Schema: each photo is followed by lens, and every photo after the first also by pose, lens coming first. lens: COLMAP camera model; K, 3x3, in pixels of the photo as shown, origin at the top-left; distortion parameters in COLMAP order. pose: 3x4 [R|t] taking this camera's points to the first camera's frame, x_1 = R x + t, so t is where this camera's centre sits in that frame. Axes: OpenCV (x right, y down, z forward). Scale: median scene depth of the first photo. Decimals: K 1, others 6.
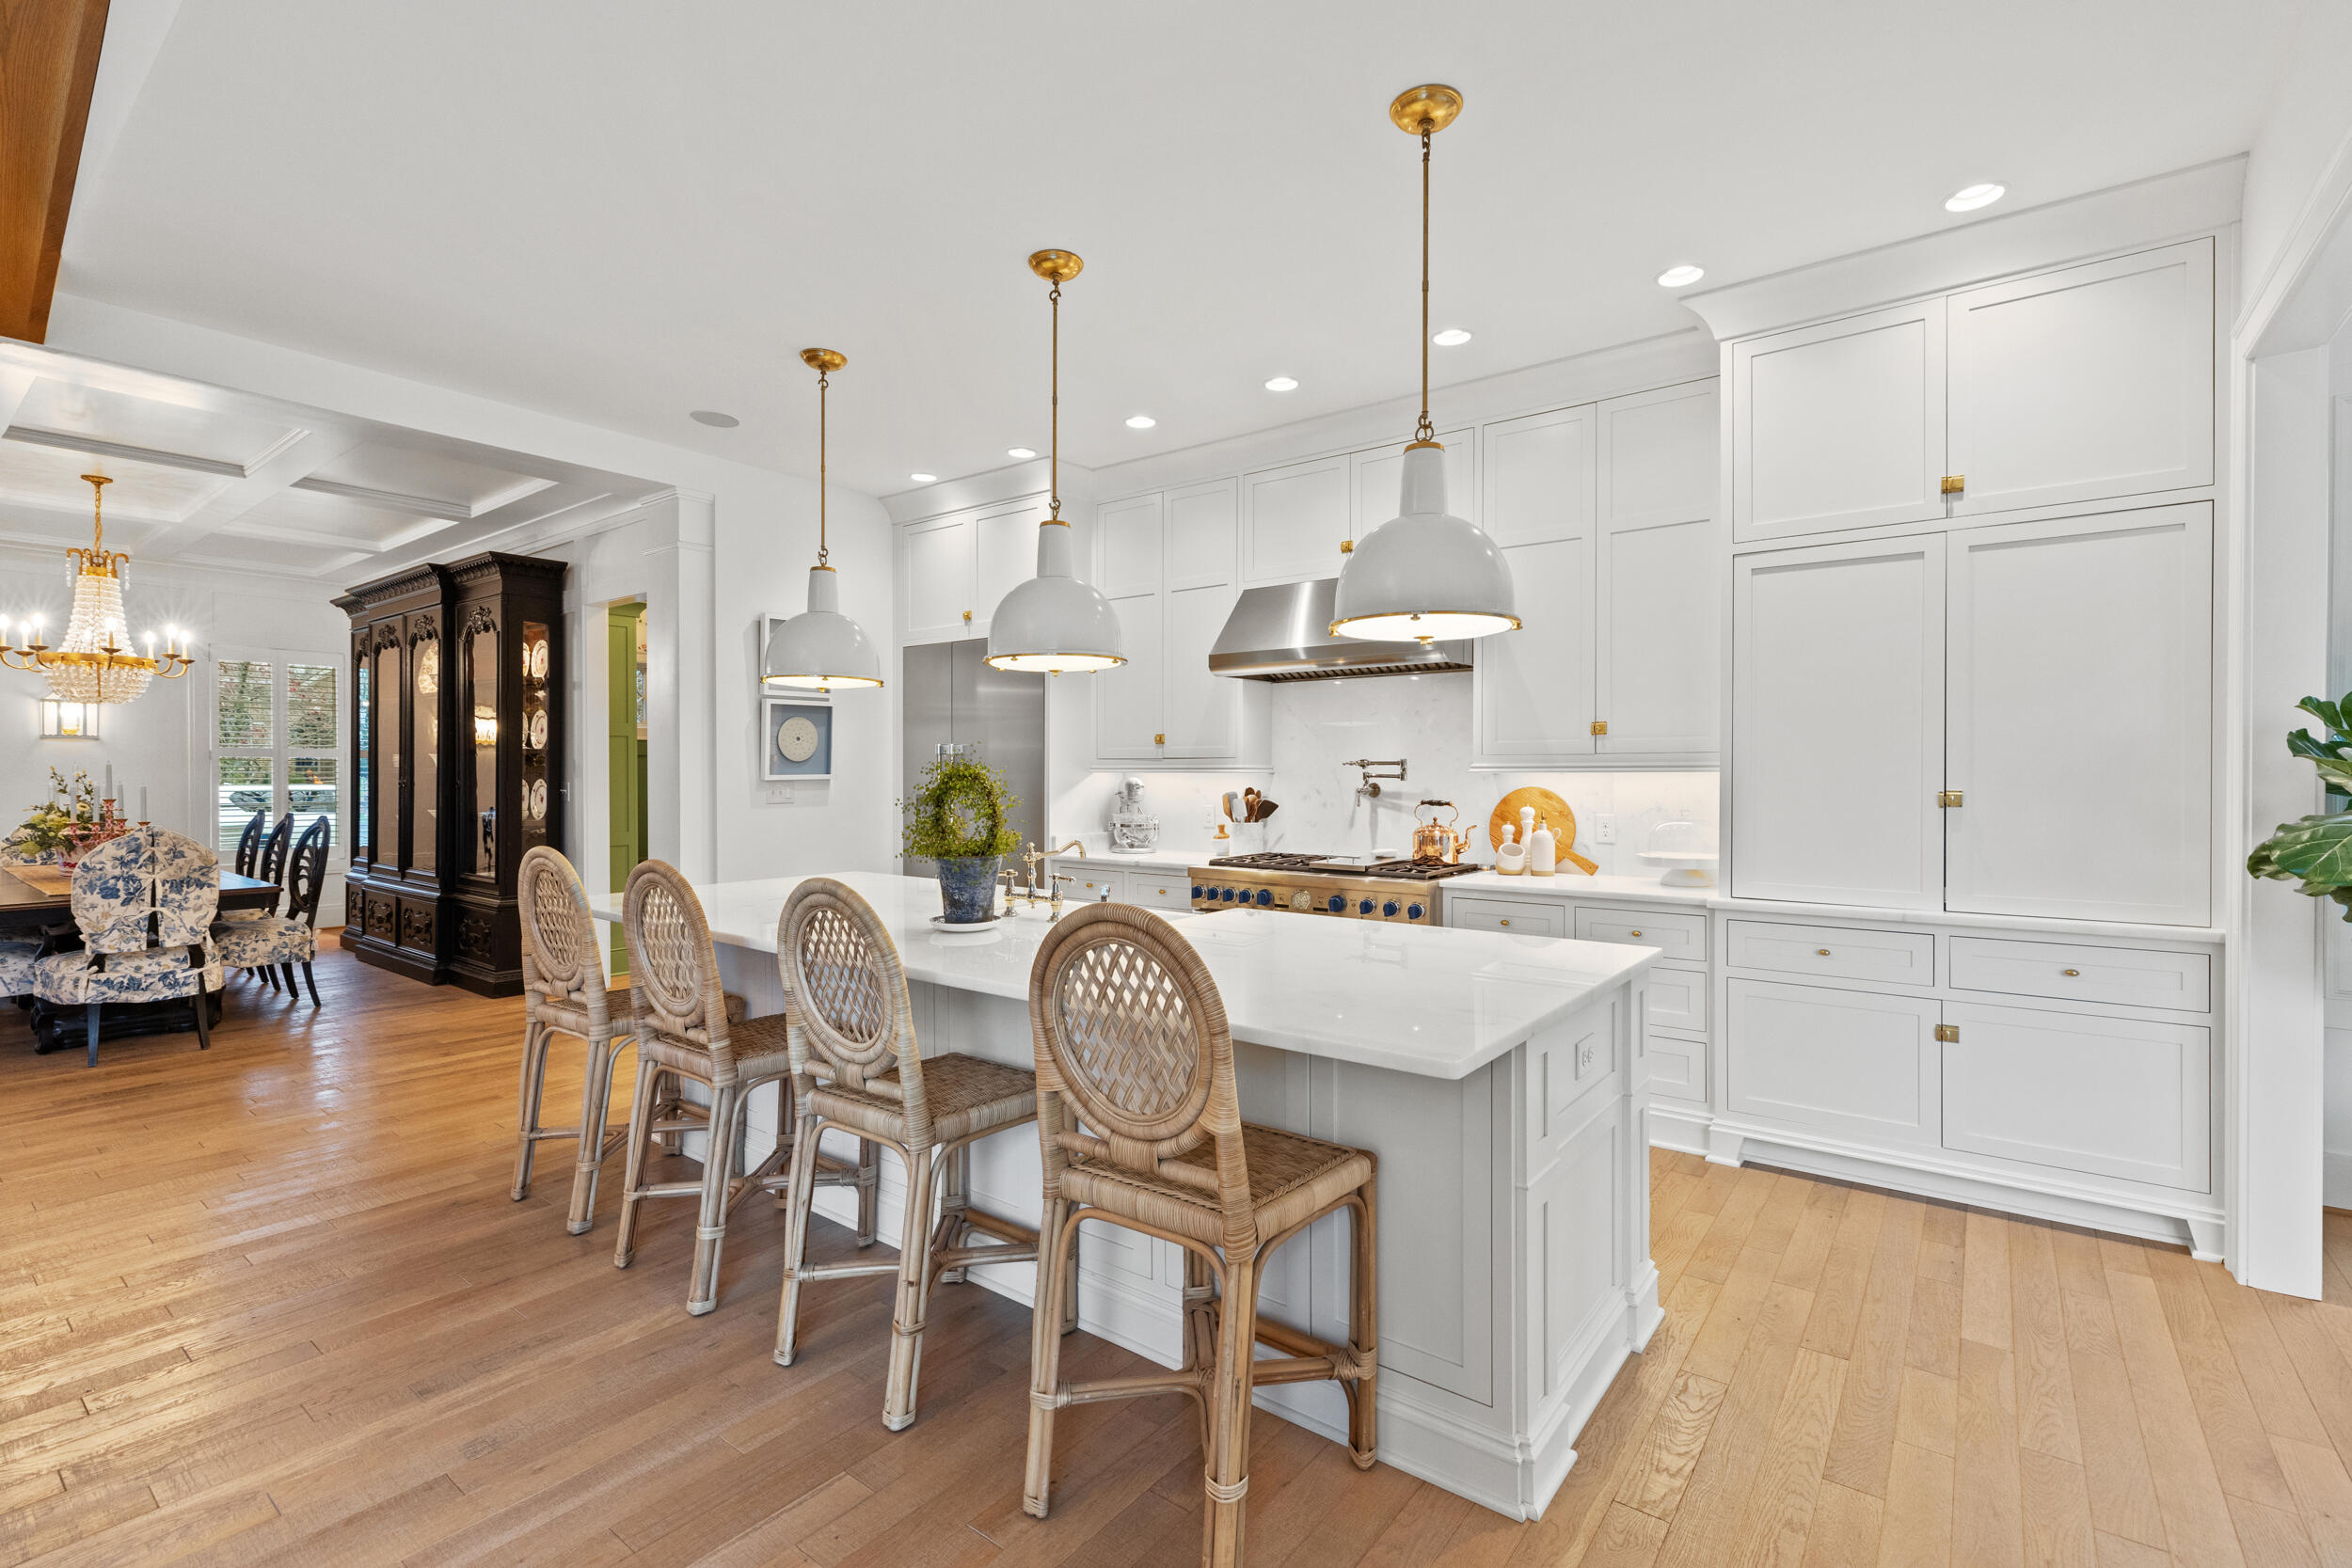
lens RADIAL K [[1055.3, 0, 1173.5], [0, 1055.3, 768.0], [0, 0, 1]] dist [-0.002670, -0.000226]
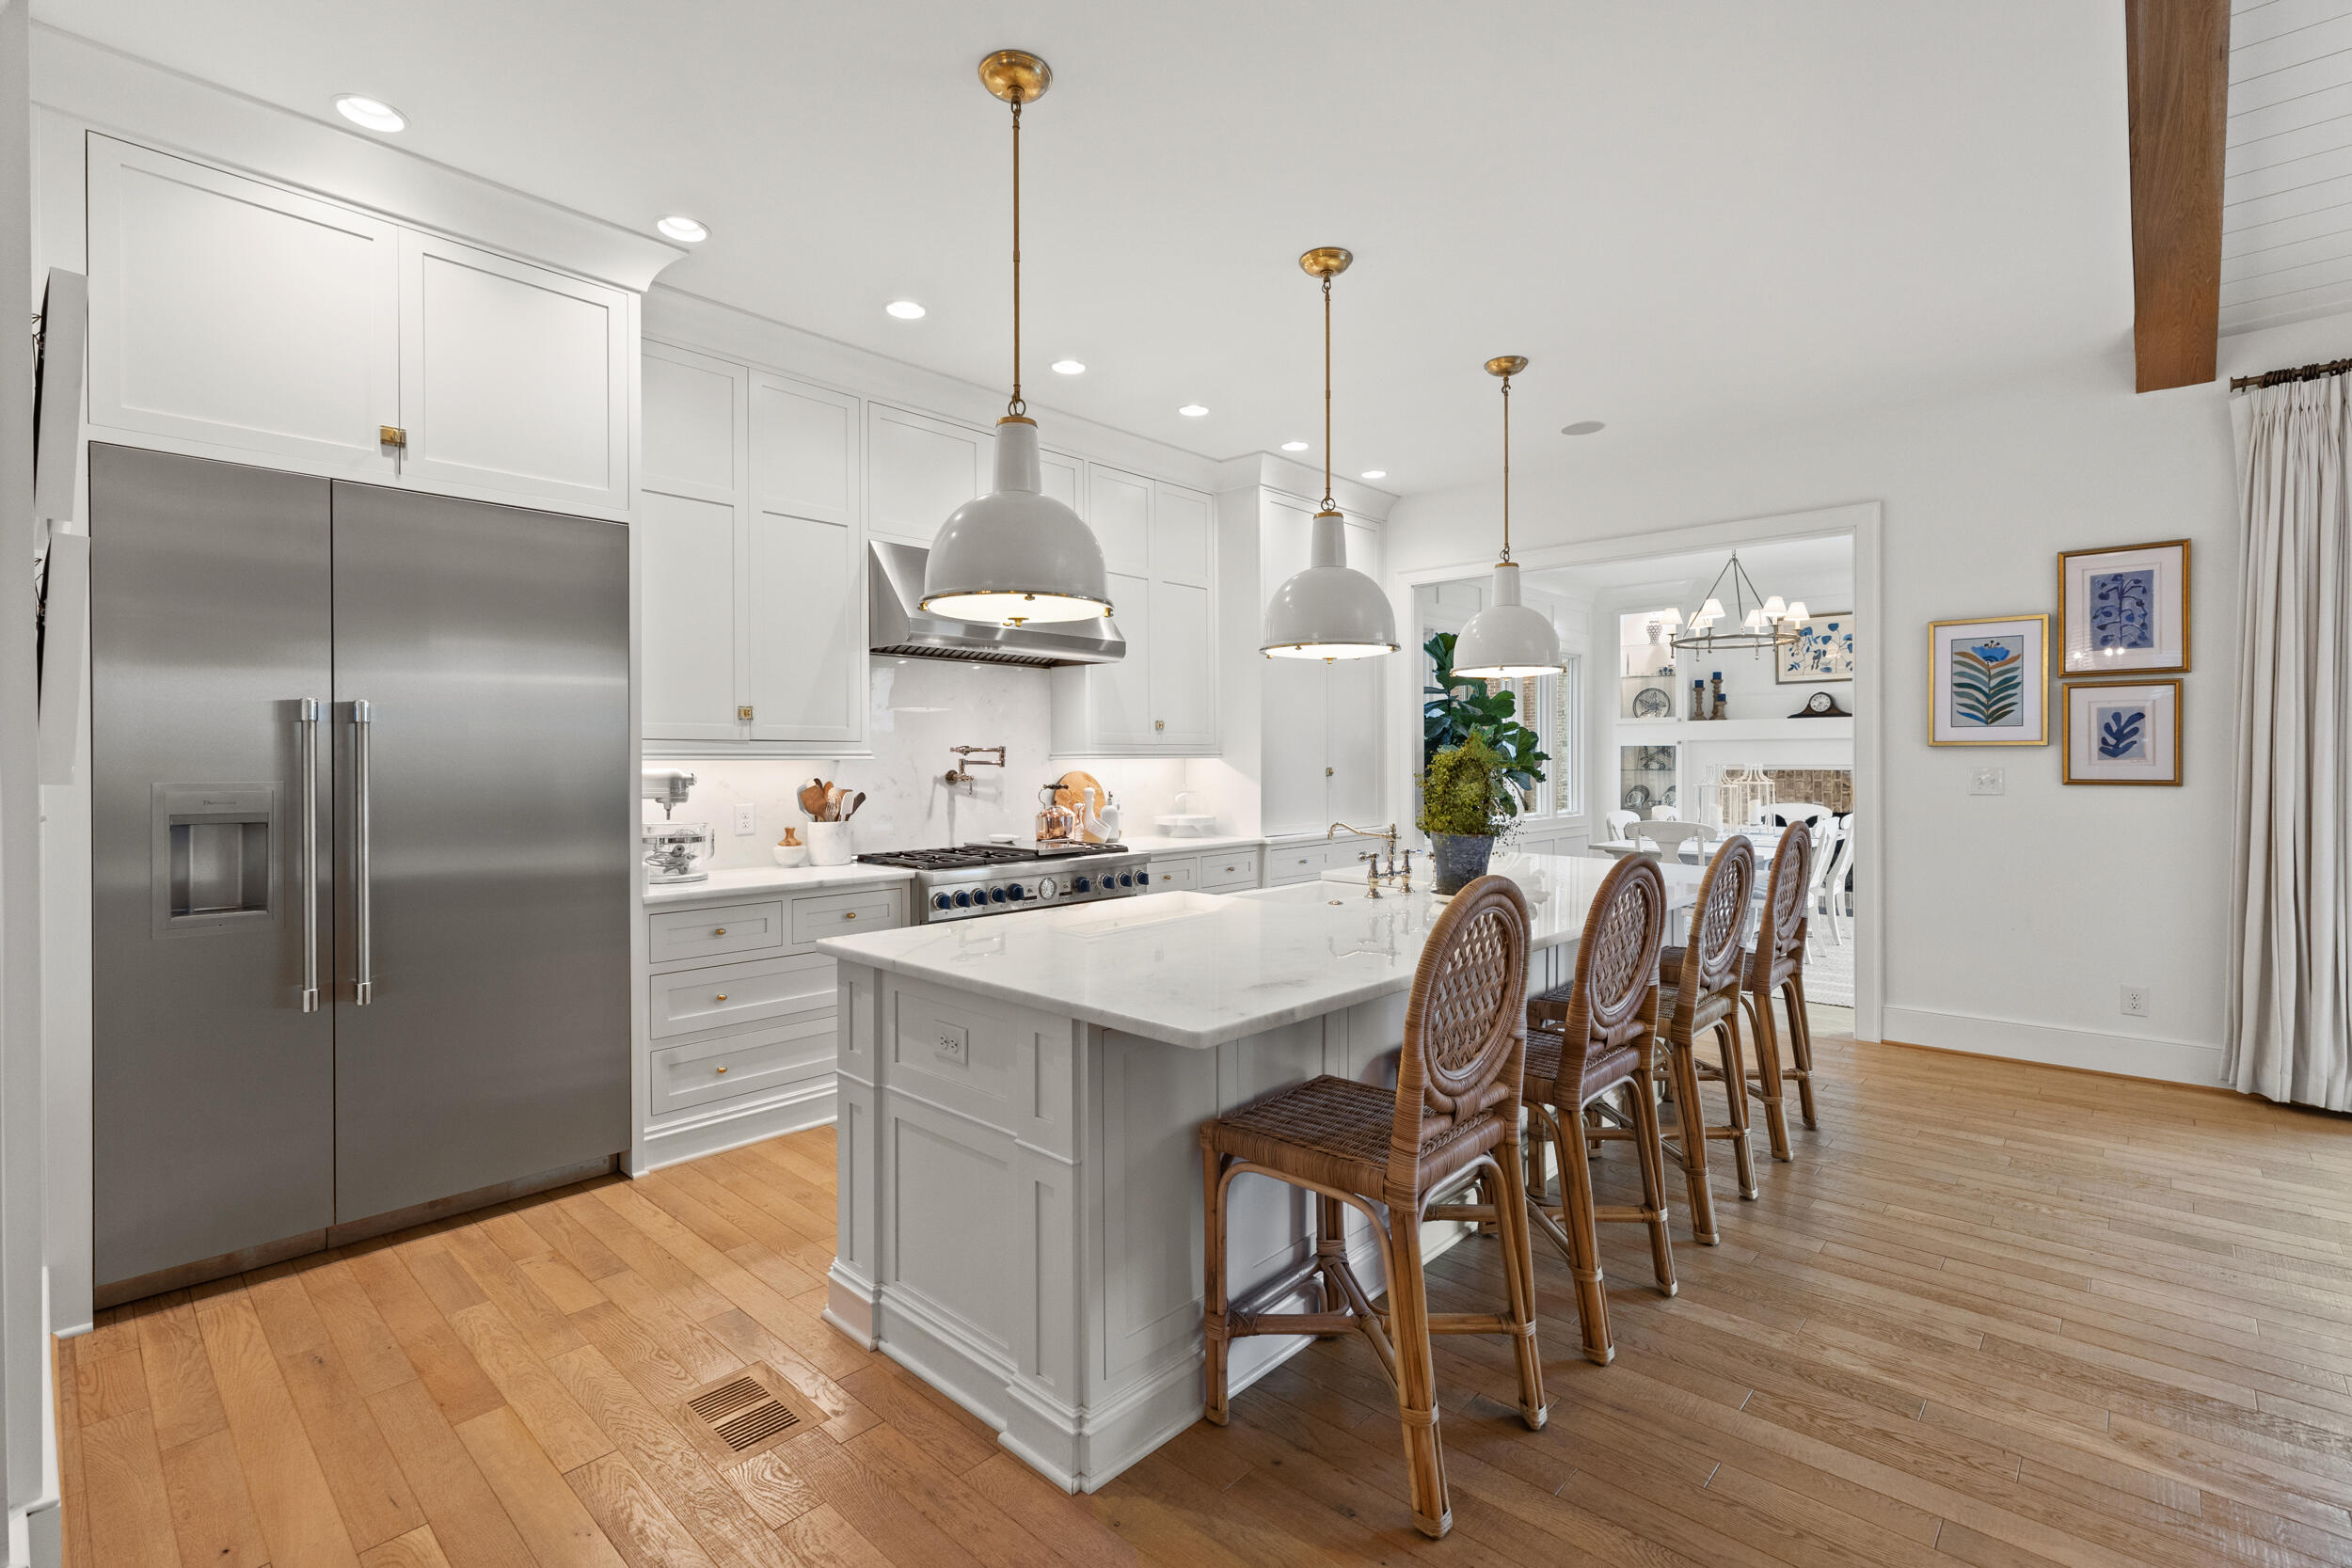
lens RADIAL K [[1055.3, 0, 1171.9], [0, 1055.3, 775.8], [0, 0, 1]] dist [-0.002670, -0.000226]
pose [[0.087231, -0.017655, 0.996032, -0.781023], [-0.001585, 0.999839, 0.017862, 0.001799], [-0.996187, -0.003137, 0.087189, 0.723713]]
